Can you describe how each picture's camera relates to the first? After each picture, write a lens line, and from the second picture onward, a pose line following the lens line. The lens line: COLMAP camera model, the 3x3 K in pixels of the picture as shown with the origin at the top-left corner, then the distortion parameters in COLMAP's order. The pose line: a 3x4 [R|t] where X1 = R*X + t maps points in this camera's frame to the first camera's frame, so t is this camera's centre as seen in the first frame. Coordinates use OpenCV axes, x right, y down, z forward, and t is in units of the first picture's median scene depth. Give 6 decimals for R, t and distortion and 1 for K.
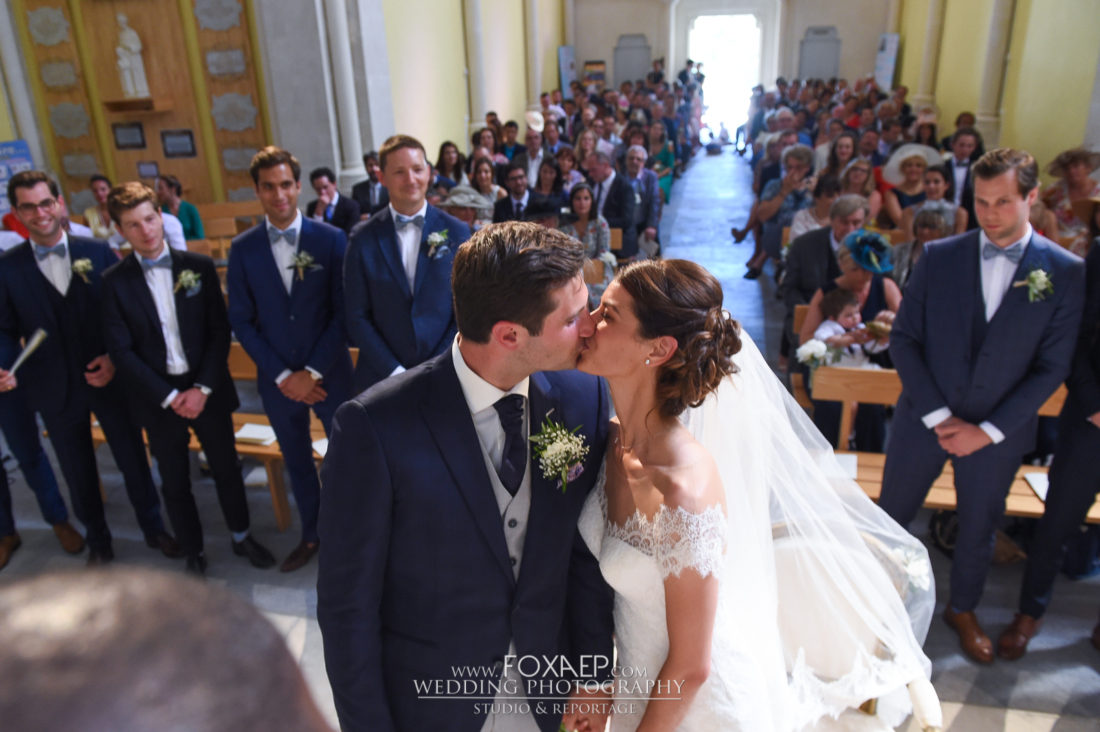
lens RADIAL K [[782.9, 0, 550.3], [0, 782.9, 362.6], [0, 0, 1]] dist [-0.045165, -0.001551]
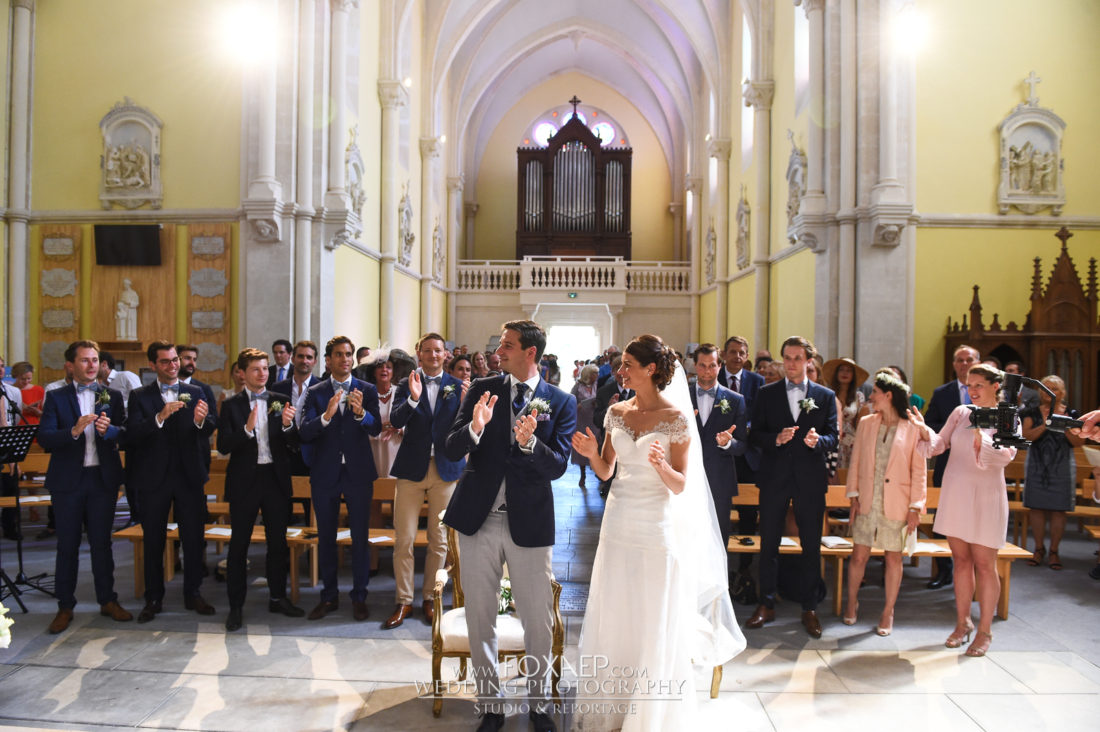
lens RADIAL K [[782.9, 0, 549.6], [0, 782.9, 368.8], [0, 0, 1]] dist [-0.045165, -0.001551]
pose [[0.979688, 0.053093, 0.193373, -0.103515], [0.022318, 0.929452, -0.368266, 0.180980], [-0.199283, 0.365102, 0.909388, -0.272956]]
